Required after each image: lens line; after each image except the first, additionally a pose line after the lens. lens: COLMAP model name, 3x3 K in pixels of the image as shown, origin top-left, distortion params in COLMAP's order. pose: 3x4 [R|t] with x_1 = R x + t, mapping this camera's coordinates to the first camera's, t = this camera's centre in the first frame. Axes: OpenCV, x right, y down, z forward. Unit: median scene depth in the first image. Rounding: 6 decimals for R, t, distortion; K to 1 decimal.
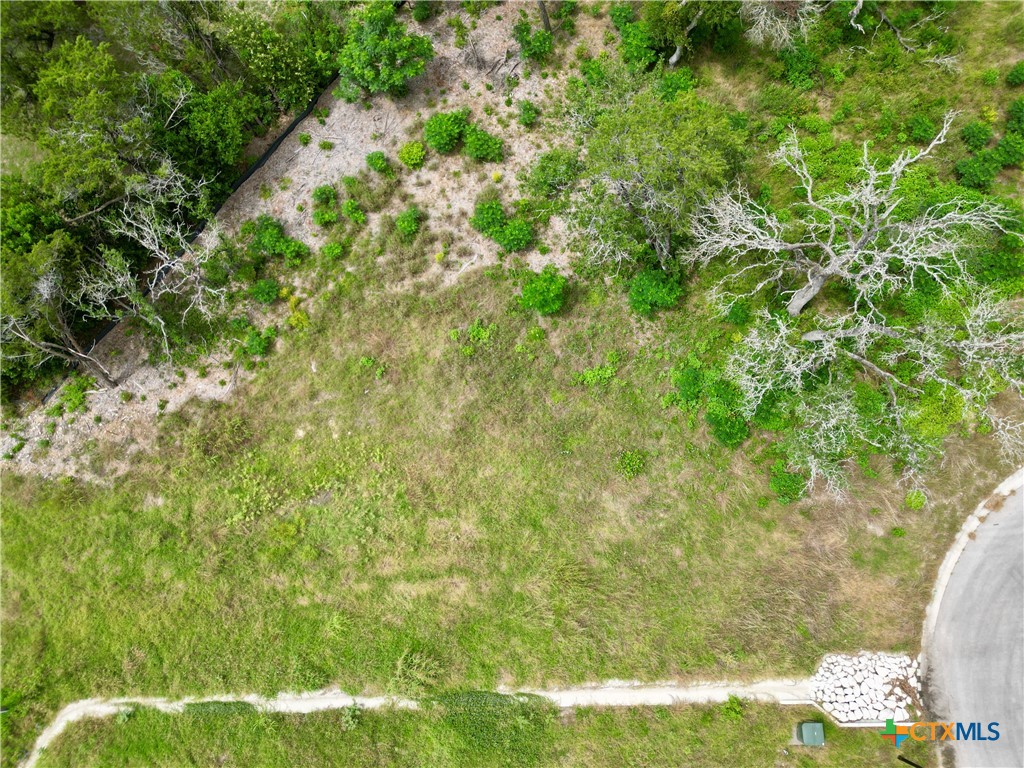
lens RADIAL K [[715.8, 0, 512.0], [0, 715.8, 384.0], [0, 0, 1]] dist [0.085795, -0.095042]
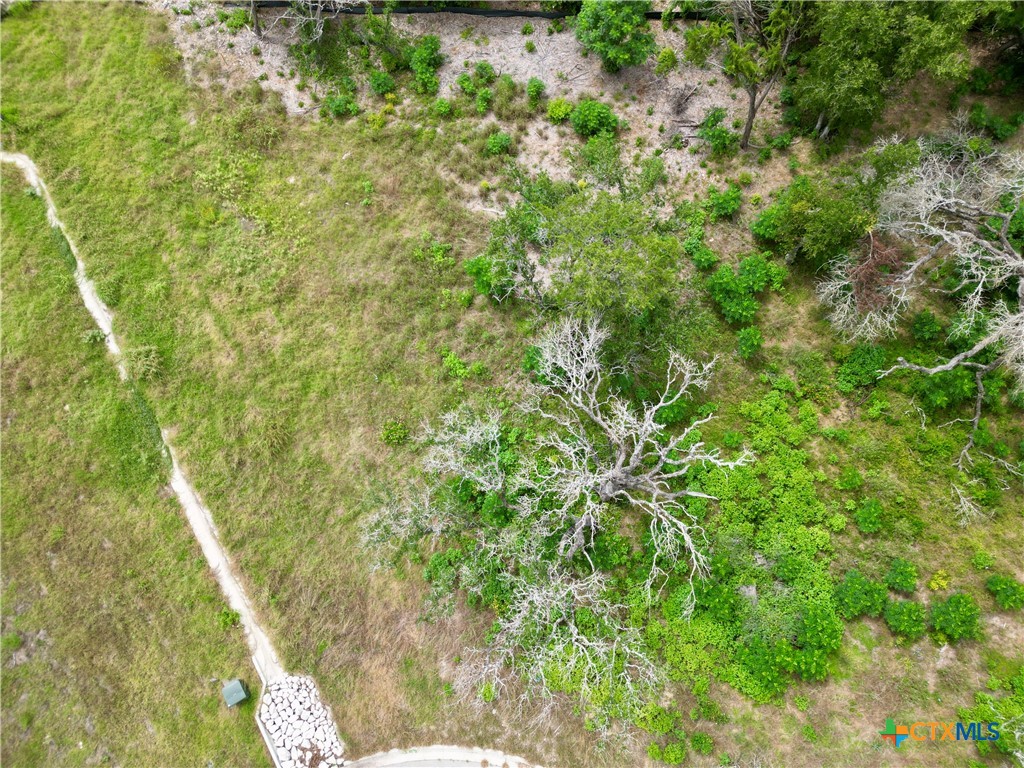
lens RADIAL K [[715.8, 0, 512.0], [0, 715.8, 384.0], [0, 0, 1]] dist [0.085795, -0.095042]
pose [[0.507745, 0.830432, -0.229298, 0.411524], [-0.822833, 0.546310, 0.156496, -0.220910], [0.255227, 0.109214, 0.960693, 0.033141]]
